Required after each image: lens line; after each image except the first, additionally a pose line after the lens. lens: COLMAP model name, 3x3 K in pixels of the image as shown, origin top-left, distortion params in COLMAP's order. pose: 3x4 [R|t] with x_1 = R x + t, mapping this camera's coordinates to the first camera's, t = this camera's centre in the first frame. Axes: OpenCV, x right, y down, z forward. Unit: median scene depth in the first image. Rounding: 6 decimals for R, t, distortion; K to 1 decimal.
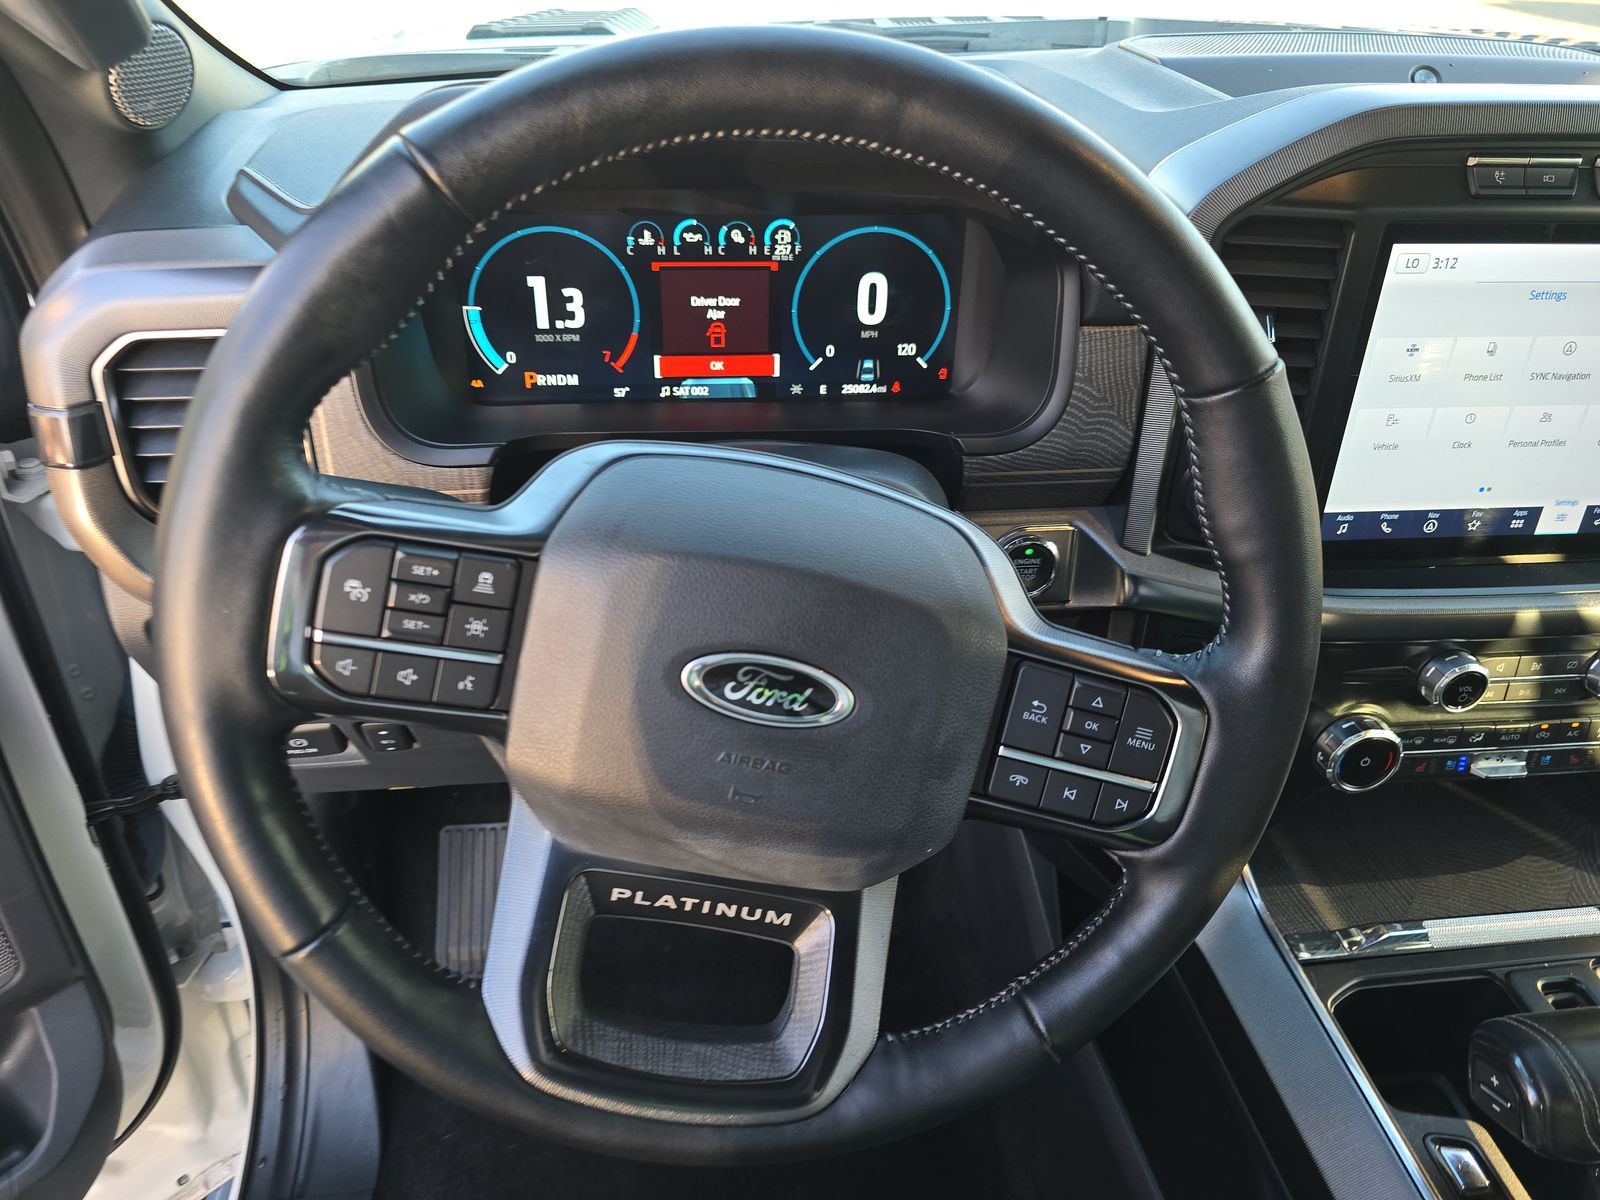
lens RADIAL K [[1178.3, 0, 800.0], [0, 1178.3, 600.0], [0, 0, 1]] dist [0.074242, -0.001138]
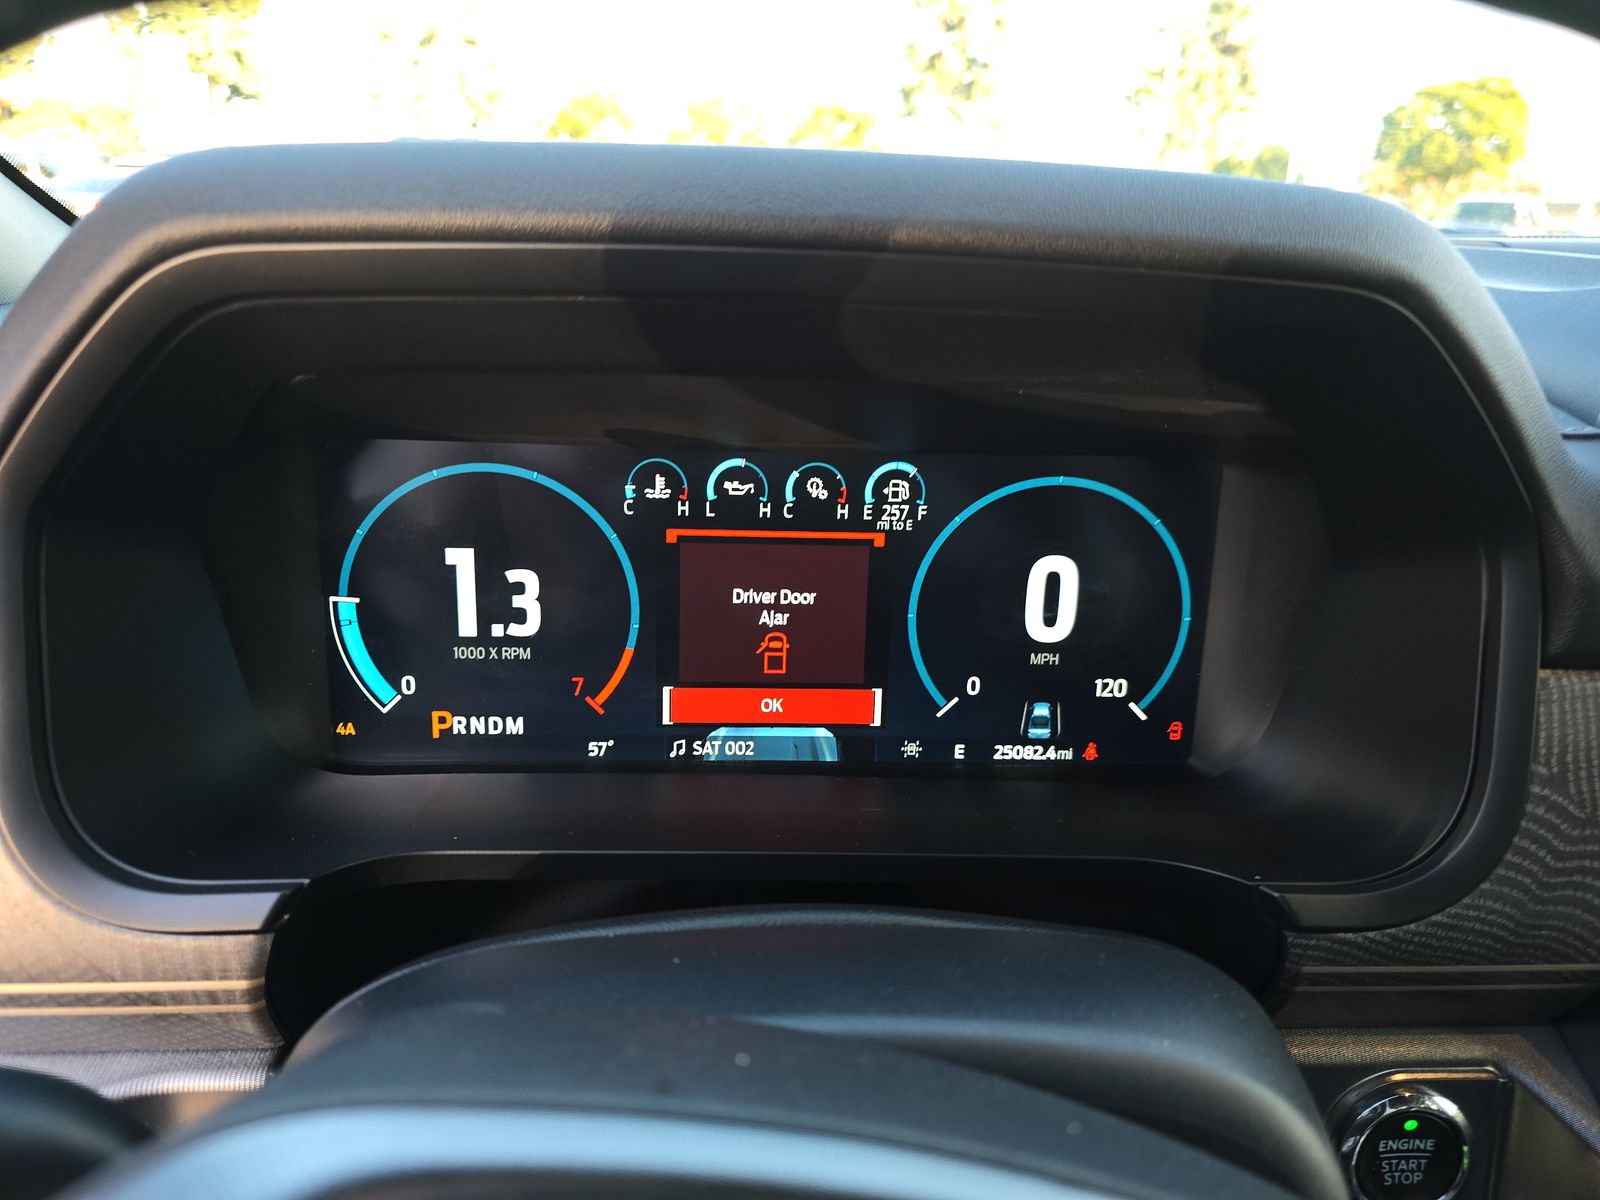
lens RADIAL K [[1089.7, 0, 800.0], [0, 1089.7, 600.0], [0, 0, 1]] dist [0.053389, -0.002043]
pose [[0.997971, 0.024773, -0.058649, -0.028102], [-0.038063, 0.970588, -0.237717, -0.126225], [0.051035, 0.239467, 0.969562, 0.492391]]
